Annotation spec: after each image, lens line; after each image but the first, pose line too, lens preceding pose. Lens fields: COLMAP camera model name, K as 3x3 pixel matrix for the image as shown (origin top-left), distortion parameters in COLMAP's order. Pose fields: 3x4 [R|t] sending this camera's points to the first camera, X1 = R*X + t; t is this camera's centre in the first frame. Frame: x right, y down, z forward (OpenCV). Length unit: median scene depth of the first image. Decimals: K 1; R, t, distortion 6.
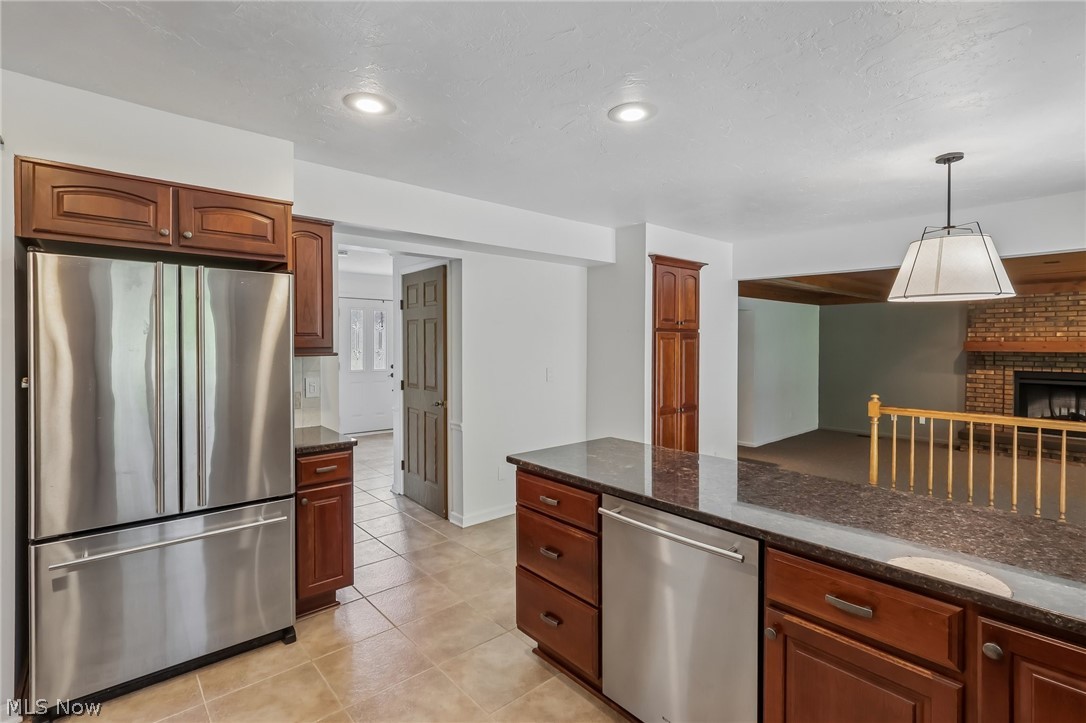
lens RADIAL K [[515.8, 0, 539.1], [0, 515.8, 354.9], [0, 0, 1]] dist [-0.001674, 0.000023]
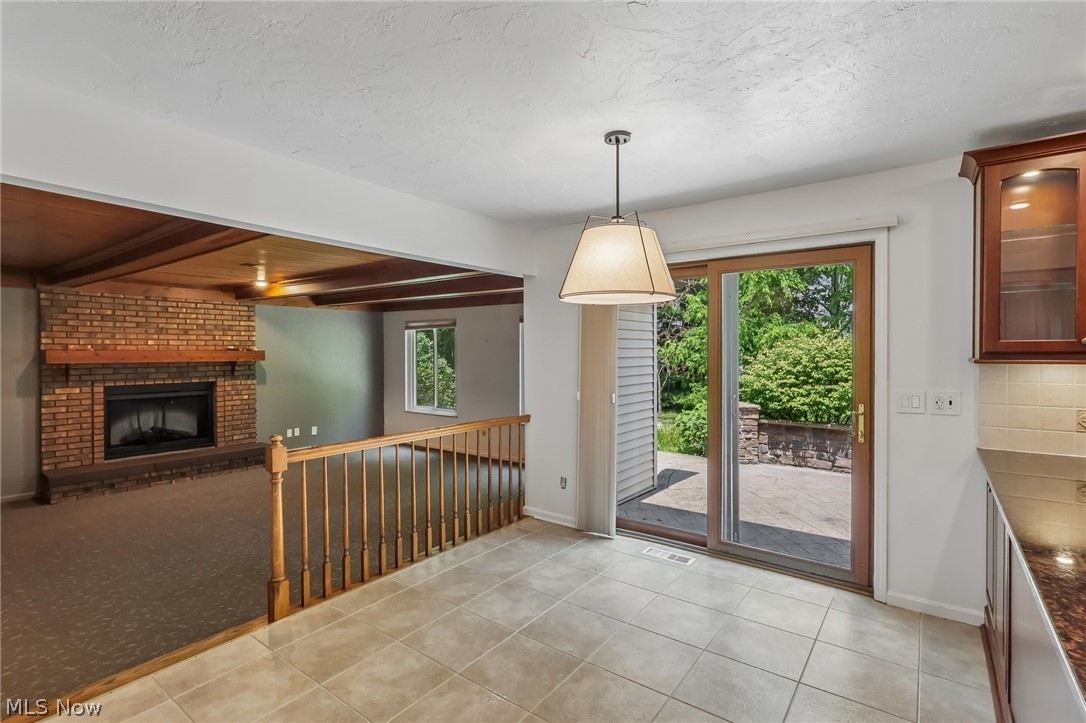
lens RADIAL K [[515.8, 0, 539.1], [0, 515.8, 354.9], [0, 0, 1]] dist [-0.001674, 0.000023]
pose [[-0.197603, -0.006451, 0.980261, -0.010503], [0.025319, 0.999611, 0.011682, -0.011274], [-0.979955, 0.027127, -0.197363, 0.497799]]
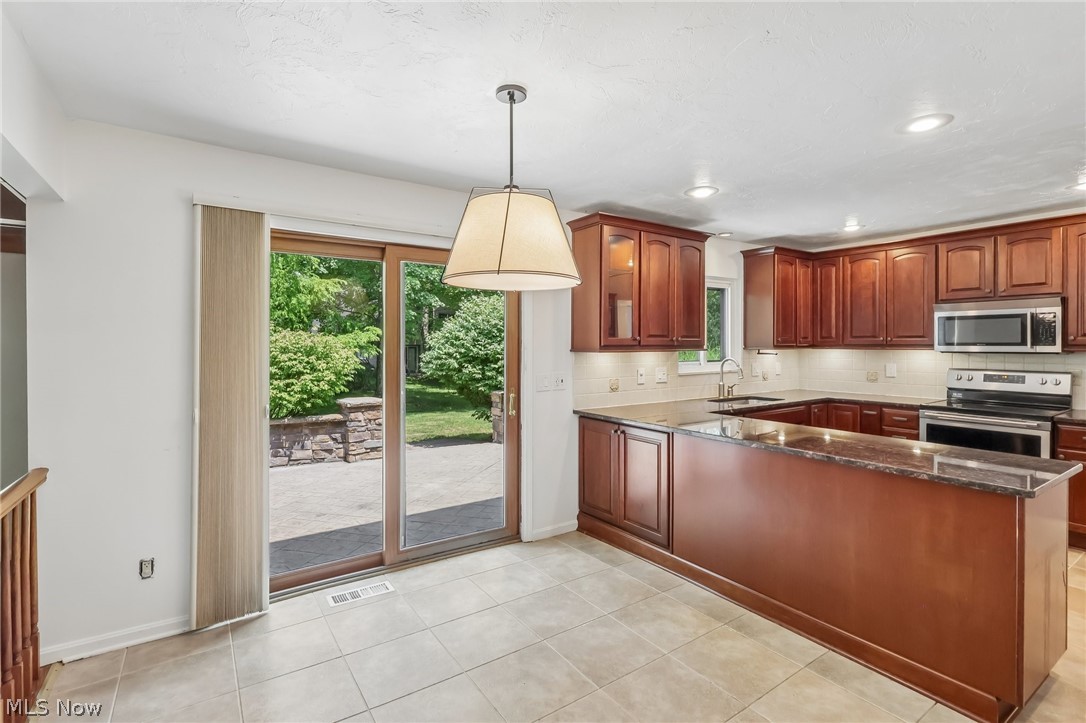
lens RADIAL K [[508.0, 0, 545.4], [0, 508.0, 344.2], [0, 0, 1]] dist [-0.002515, -0.000182]
pose [[-0.991680, 0.001602, 0.128716, 0.247617], [0.004662, 0.999714, 0.023475, -0.014834], [-0.128642, 0.023880, -0.991404, 0.654665]]
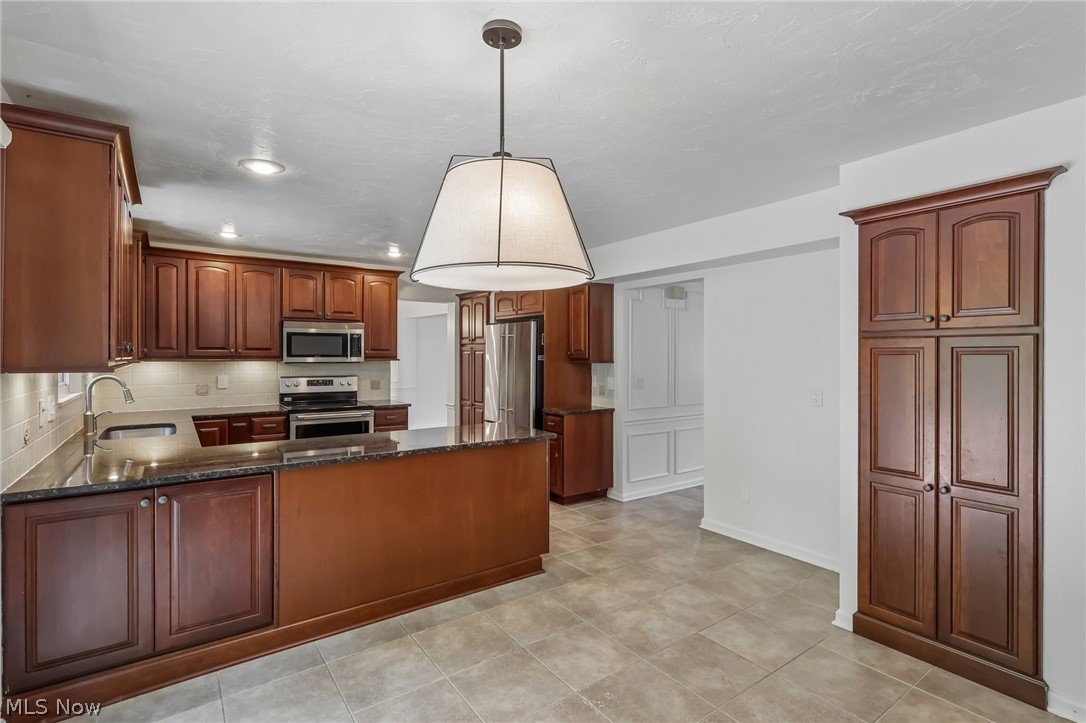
lens RADIAL K [[515.8, 0, 539.1], [0, 515.8, 354.9], [0, 0, 1]] dist [-0.001674, 0.000023]
pose [[-0.110940, 0.001270, -0.993826, 0.516046], [-0.026302, 0.999645, 0.004213, -0.012073], [0.993479, 0.026607, -0.110867, 0.422424]]
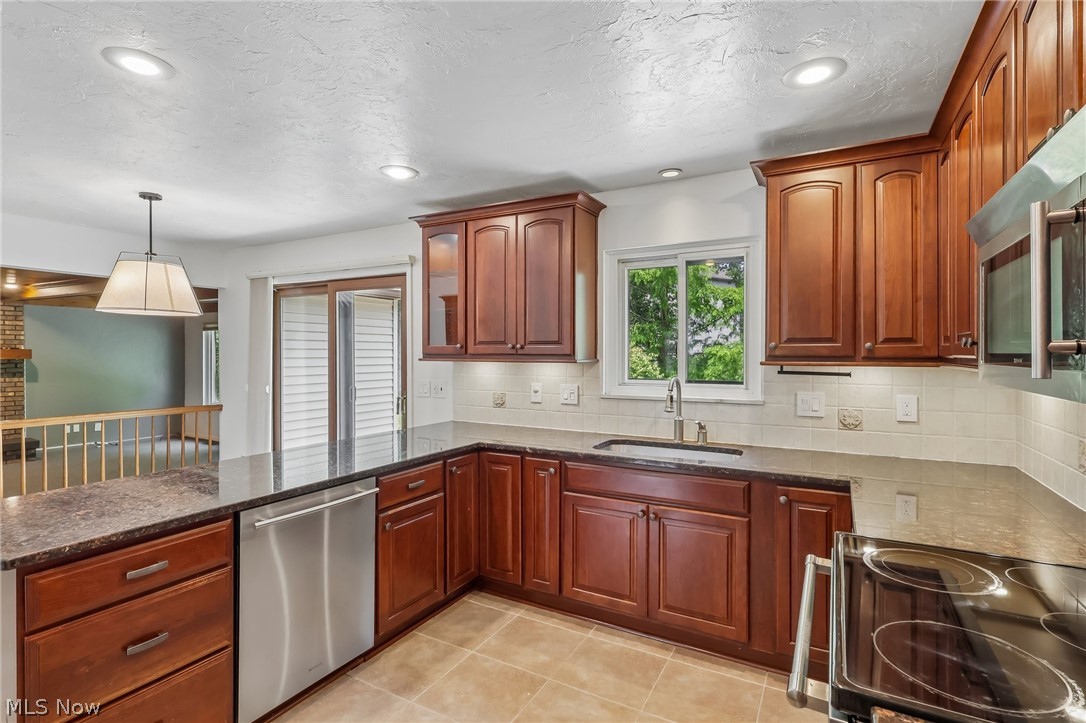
lens RADIAL K [[521.5, 0, 543.0], [0, 521.5, 361.5], [0, 0, 1]] dist [0.000734, 0.000320]
pose [[-0.328390, -0.017187, 0.944386, -0.246872], [0.018307, 0.999531, 0.024556, -0.004203], [-0.944365, 0.025353, -0.327922, 0.207746]]
